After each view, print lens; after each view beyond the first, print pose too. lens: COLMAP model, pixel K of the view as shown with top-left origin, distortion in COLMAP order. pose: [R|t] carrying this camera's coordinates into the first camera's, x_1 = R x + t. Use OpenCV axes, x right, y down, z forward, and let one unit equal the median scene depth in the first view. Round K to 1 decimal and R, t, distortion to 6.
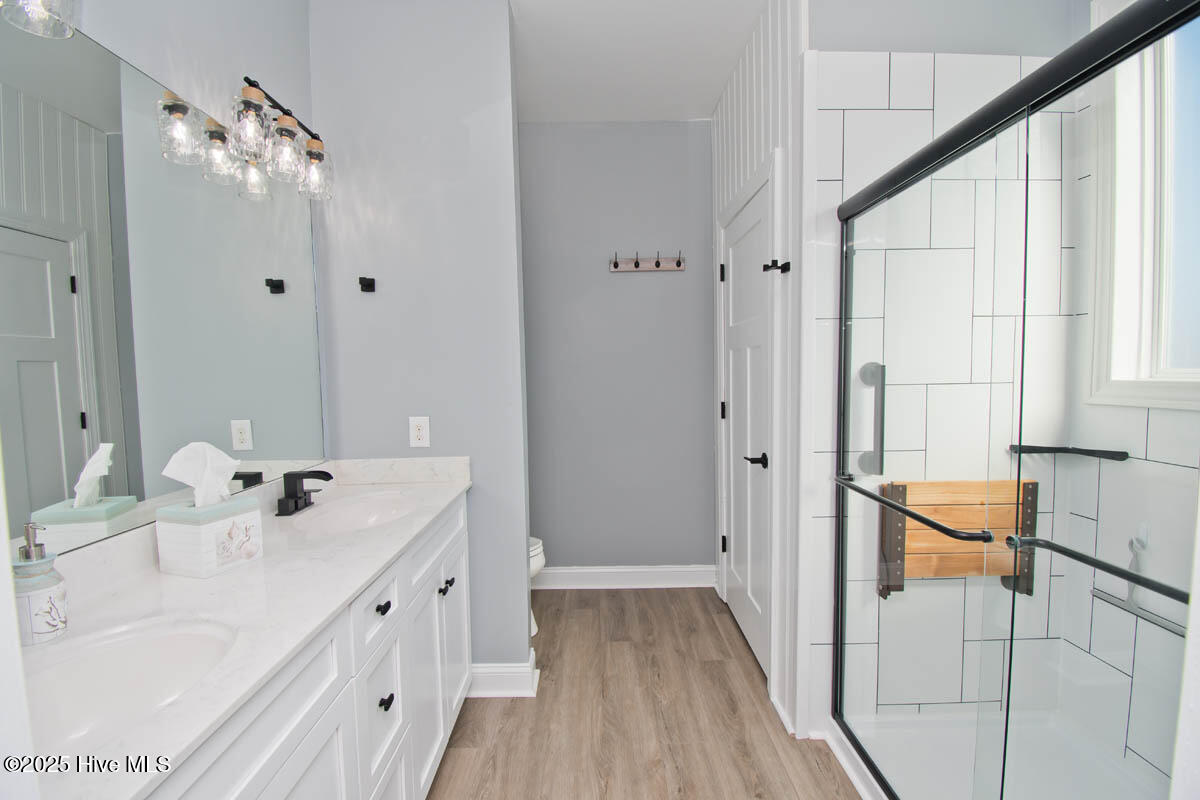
lens RADIAL K [[515.5, 0, 603.5], [0, 515.5, 388.9], [0, 0, 1]] dist [0.016877, -0.022452]
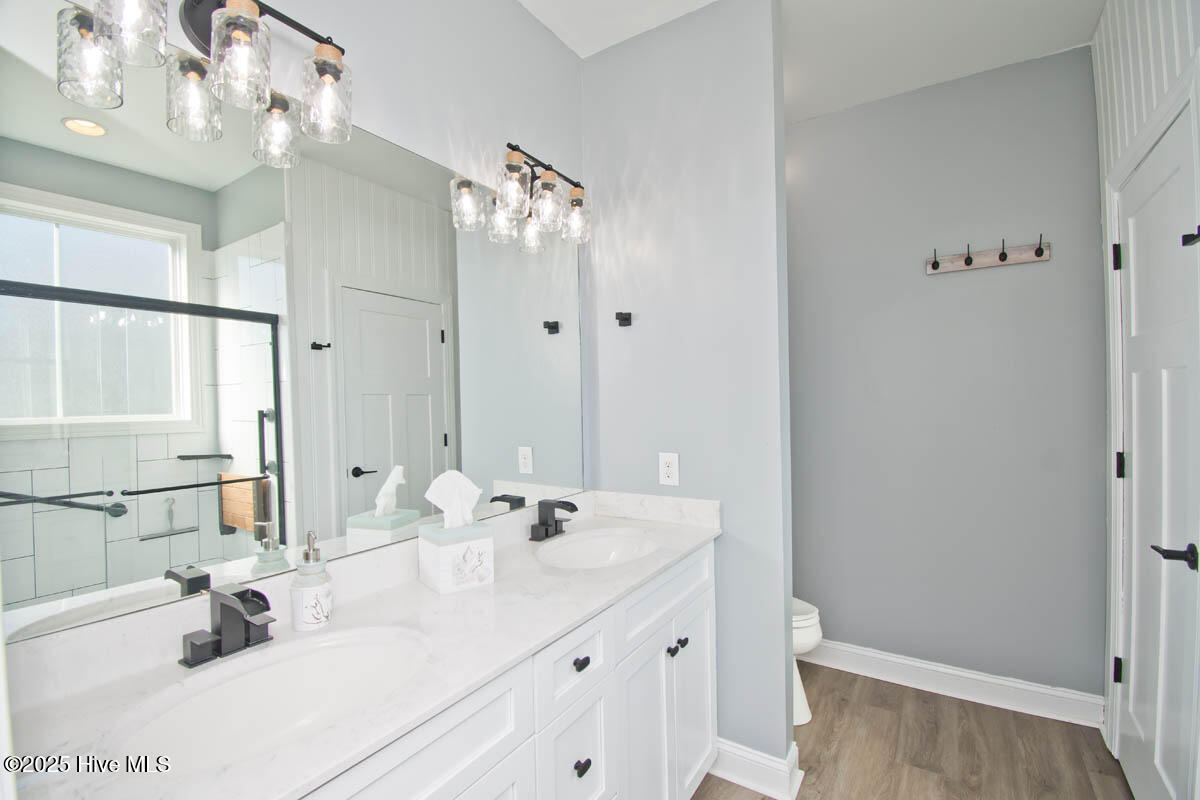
lens RADIAL K [[528.2, 0, 598.4], [0, 528.2, 399.7], [0, 0, 1]] dist [0.017474, -0.024428]
pose [[0.831300, 0.002203, -0.555820, 0.082951], [-0.019611, 0.999486, -0.025368, -0.018479], [0.555478, 0.031989, 0.830916, 0.129073]]
